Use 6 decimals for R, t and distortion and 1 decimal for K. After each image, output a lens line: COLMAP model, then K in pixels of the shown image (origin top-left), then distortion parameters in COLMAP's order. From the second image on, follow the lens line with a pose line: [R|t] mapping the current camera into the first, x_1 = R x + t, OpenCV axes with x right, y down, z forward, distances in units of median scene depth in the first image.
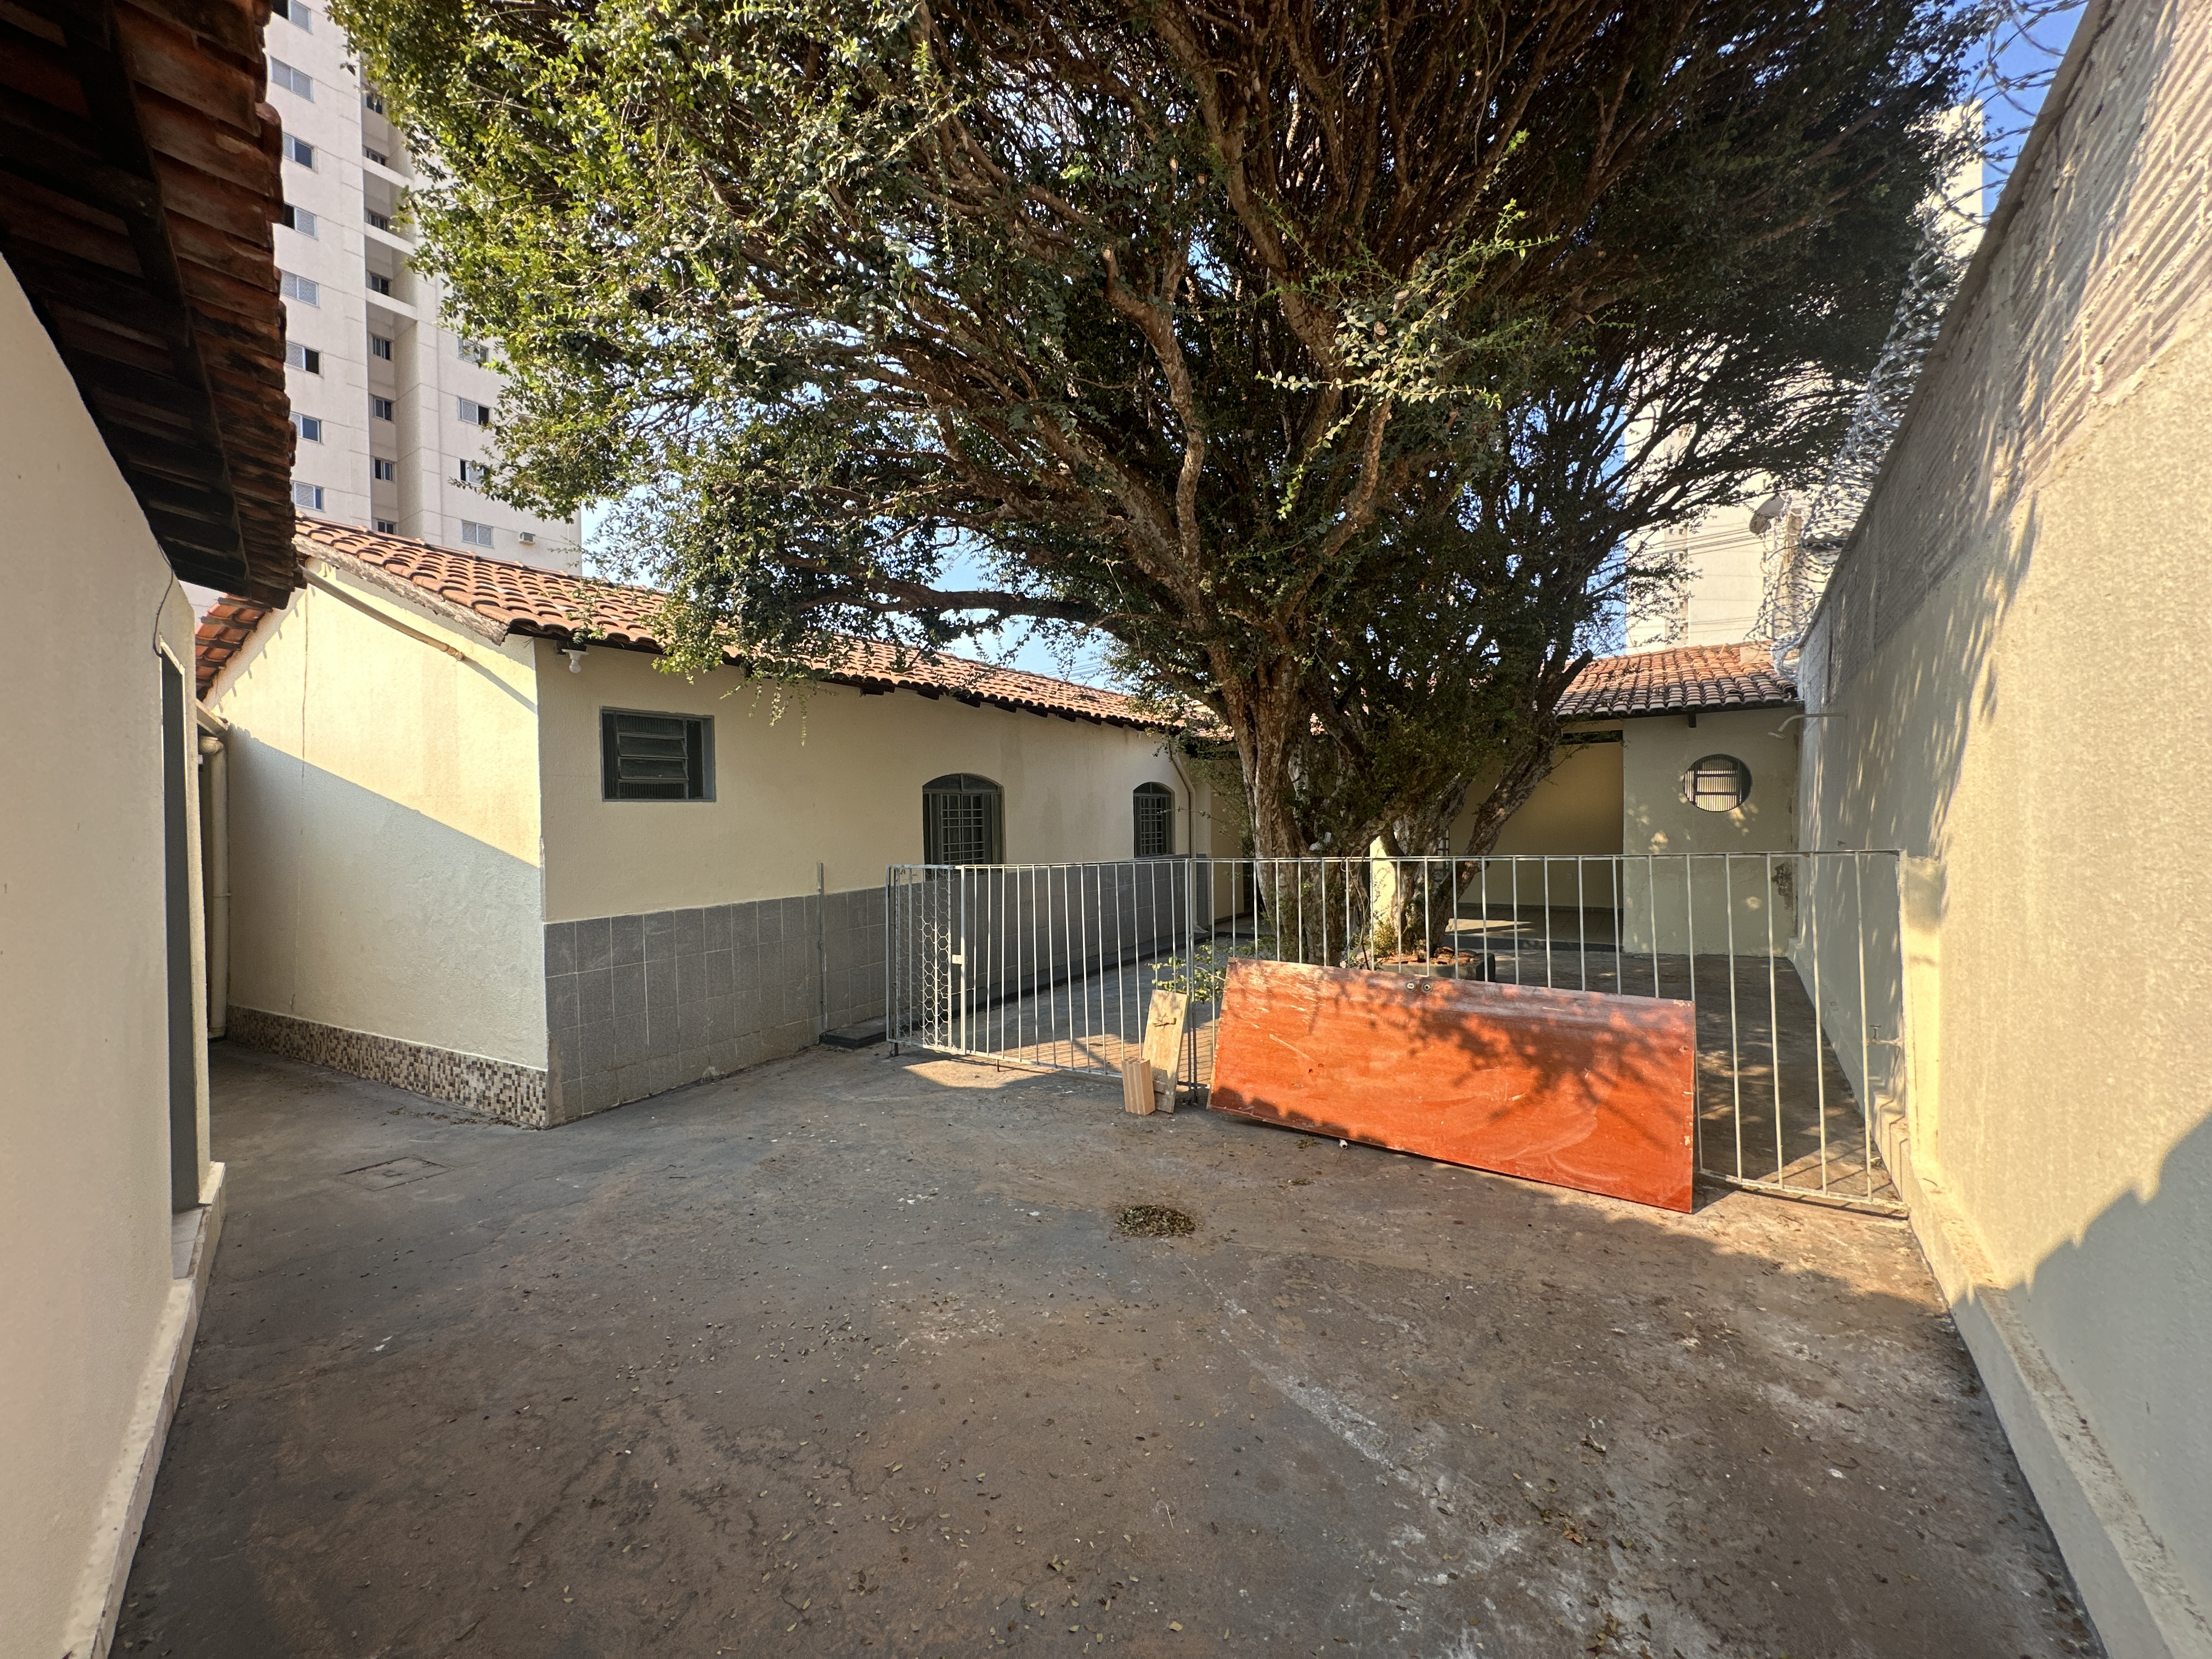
lens RADIAL K [[880.8, 0, 1106.0], [0, 880.8, 829.5], [0, 0, 1]] dist [0.002072, -0.000249]
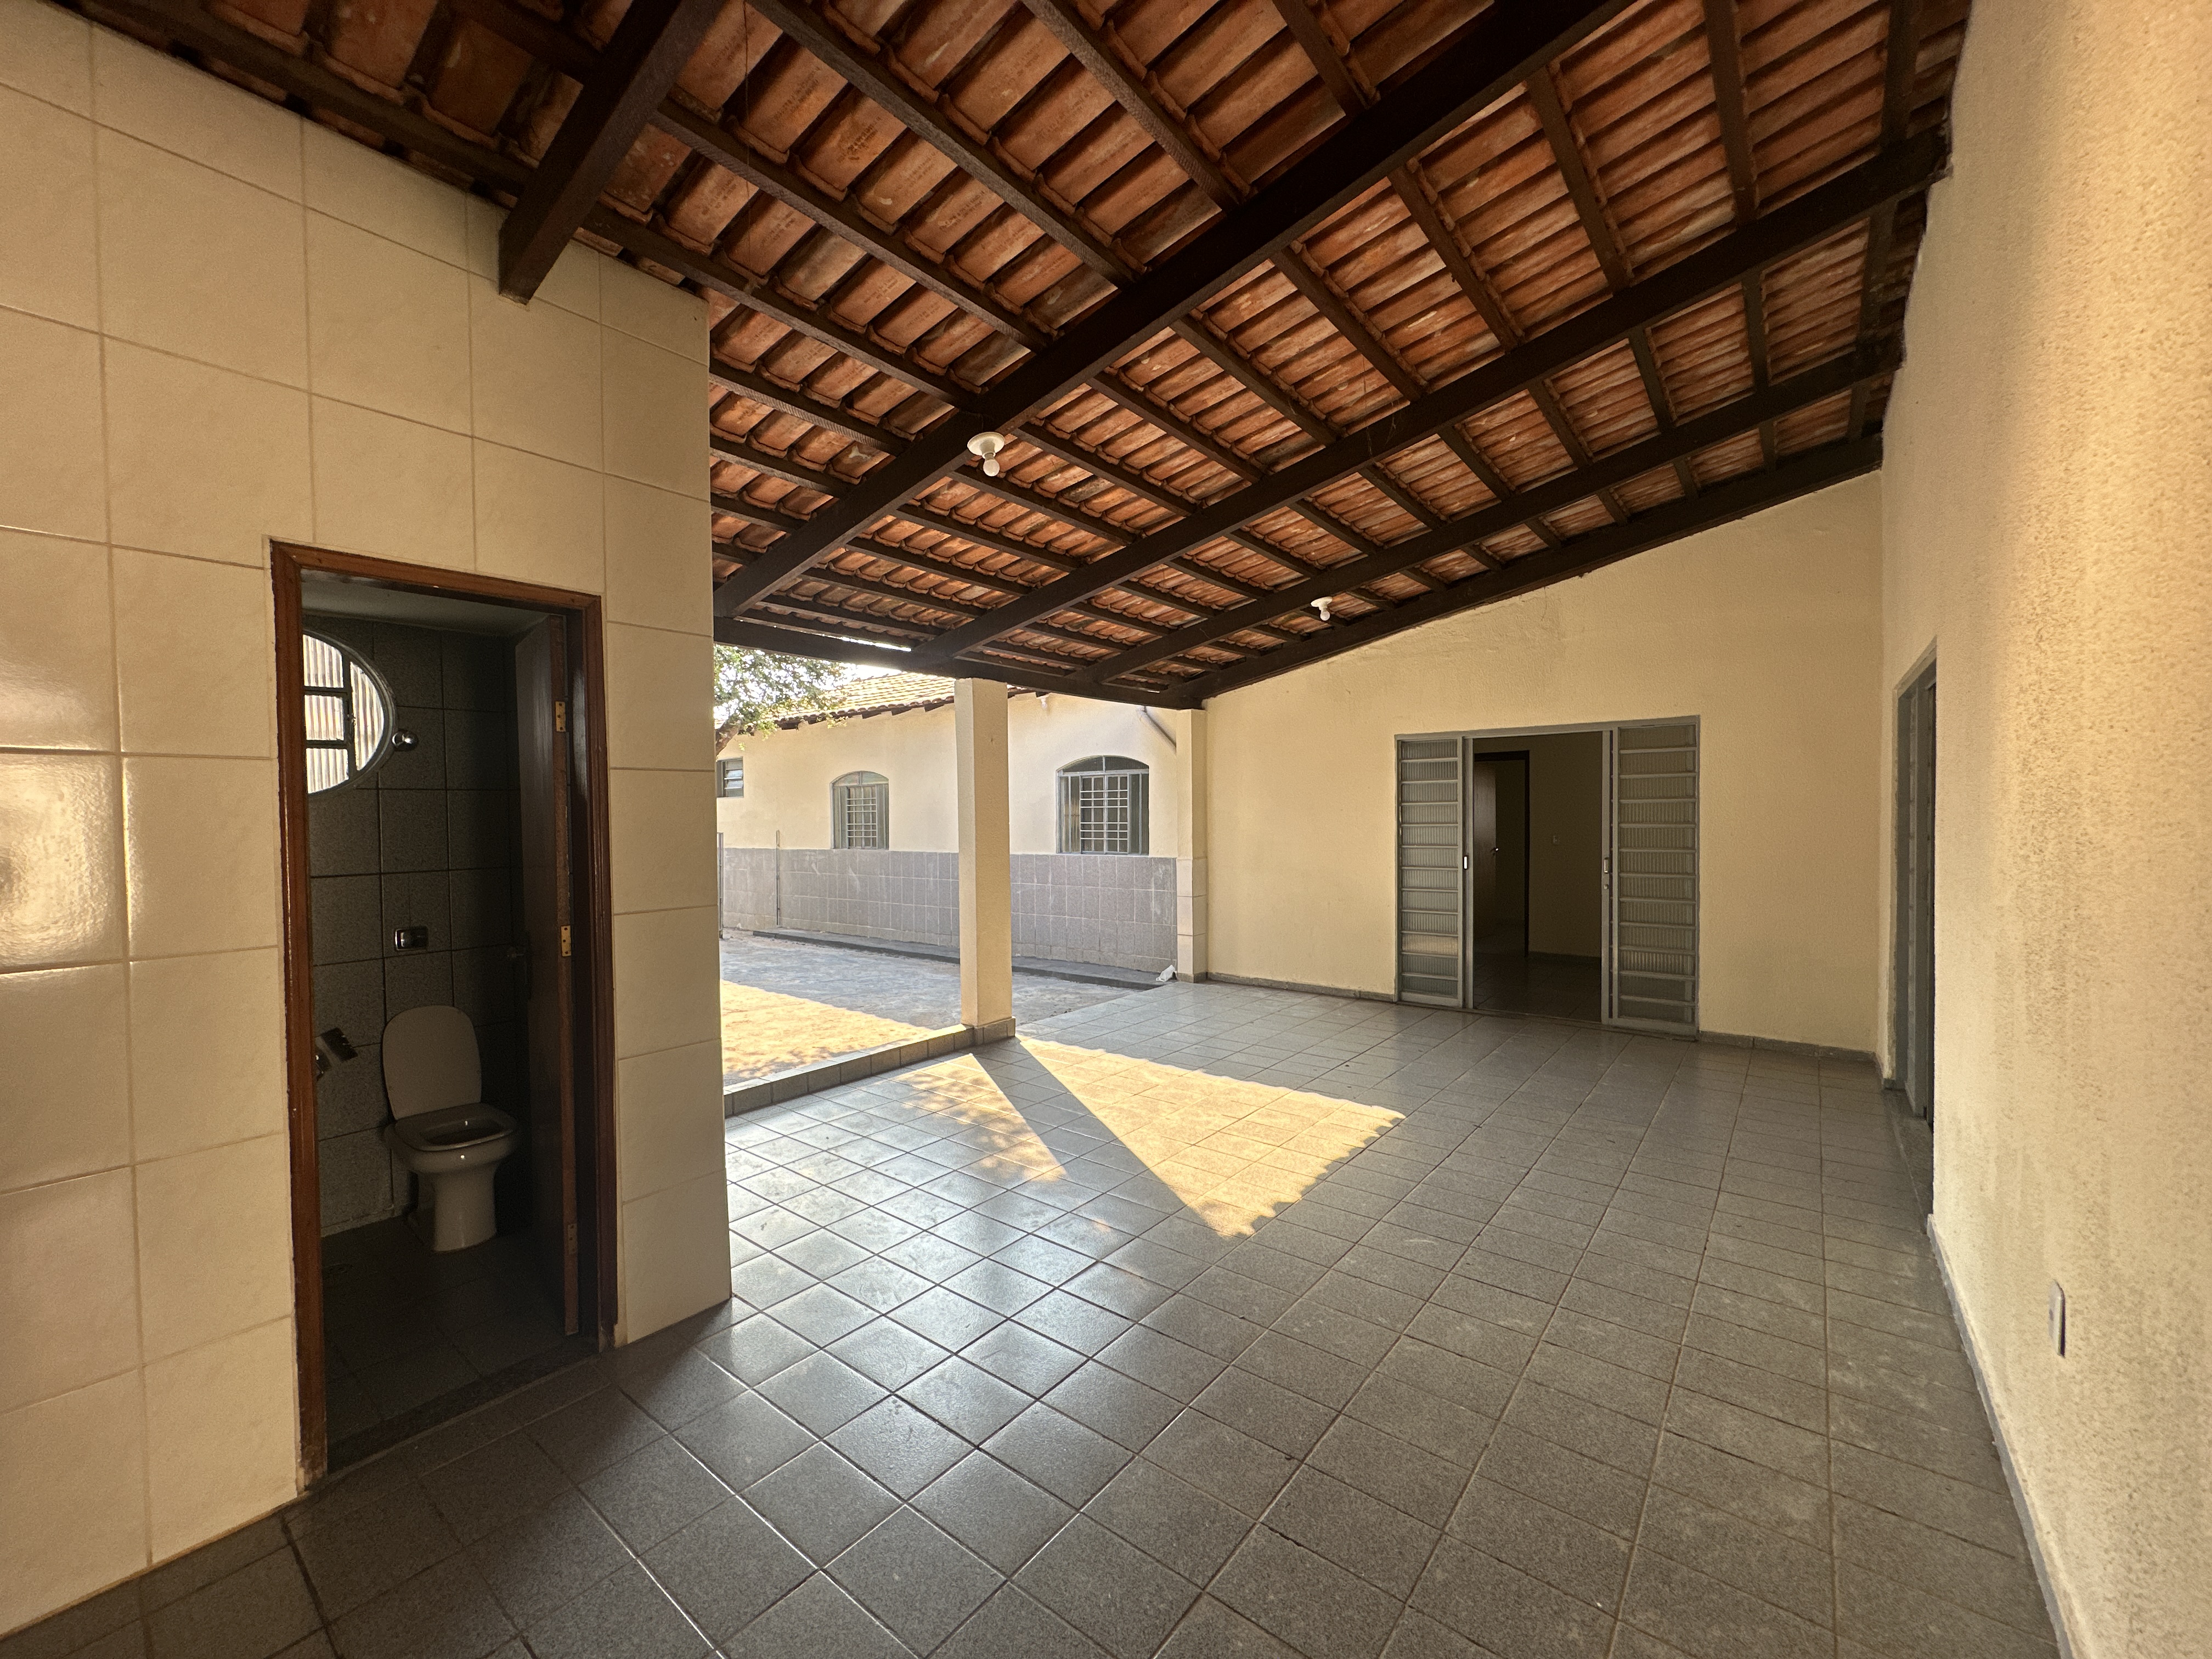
lens RADIAL K [[880.8, 0, 1106.0], [0, 880.8, 829.5], [0, 0, 1]] dist [0.002072, -0.000249]
pose [[-0.055566, 0.048175, -0.997292, 0.809872], [0.015723, 0.998754, 0.047369, -0.025268], [0.998331, -0.013048, -0.056254, 1.034473]]
